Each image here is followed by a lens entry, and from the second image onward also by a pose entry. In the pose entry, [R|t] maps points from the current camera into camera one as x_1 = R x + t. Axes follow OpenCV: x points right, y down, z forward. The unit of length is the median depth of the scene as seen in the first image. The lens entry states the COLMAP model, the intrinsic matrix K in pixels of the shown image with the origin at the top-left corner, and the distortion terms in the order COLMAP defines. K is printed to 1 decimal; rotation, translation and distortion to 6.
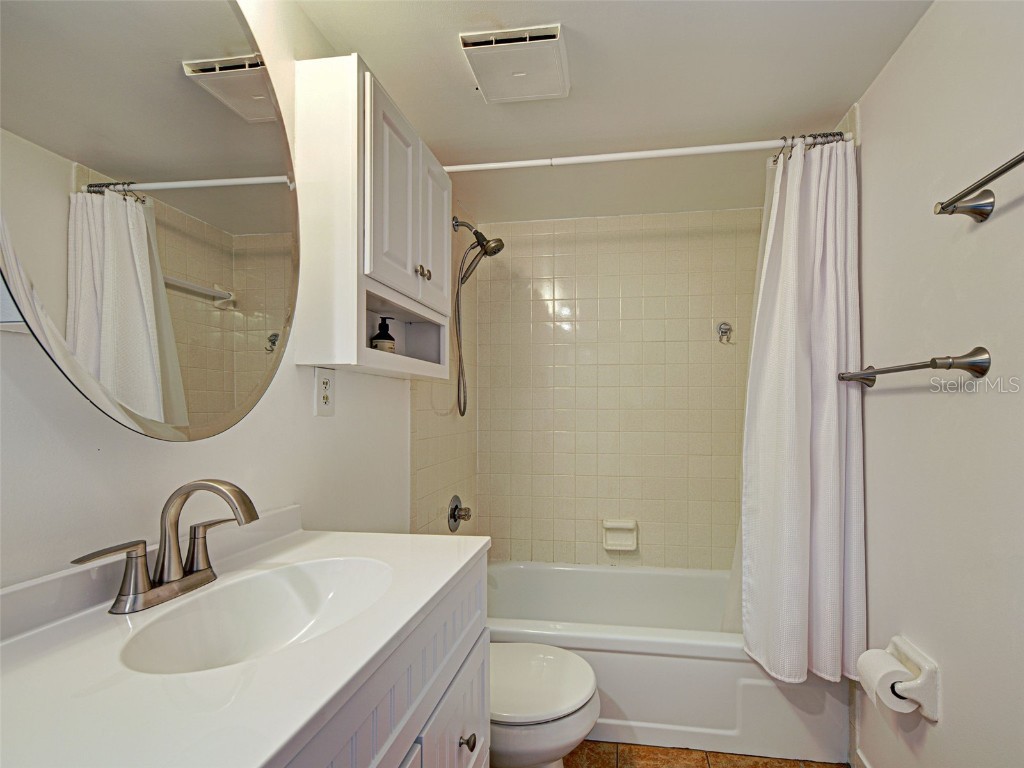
lens RADIAL K [[471.5, 0, 512.2], [0, 471.5, 404.1], [0, 0, 1]] dist [0.003211, -0.000028]
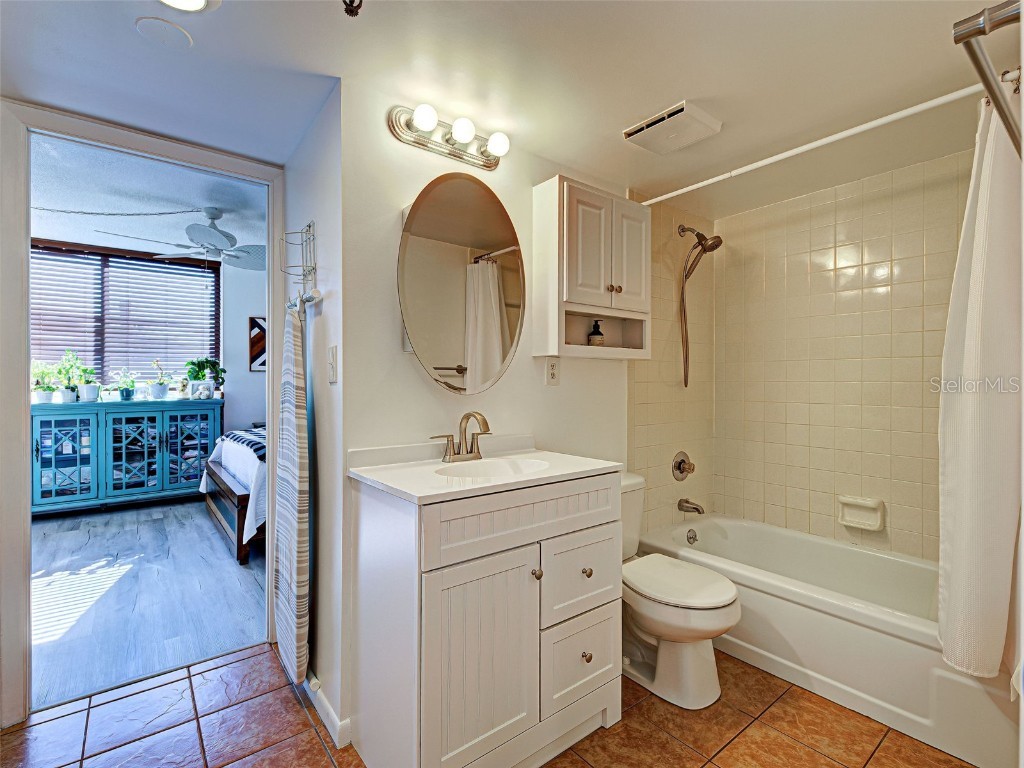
lens RADIAL K [[486.3, 0, 509.4], [0, 486.3, 376.4], [0, 0, 1]] dist [-0.002074, -0.000496]
pose [[0.720962, -0.007132, -0.692938, 0.546181], [0.005592, 0.999974, -0.004475, 0.000078], [0.692952, -0.000649, 0.720983, -0.282522]]
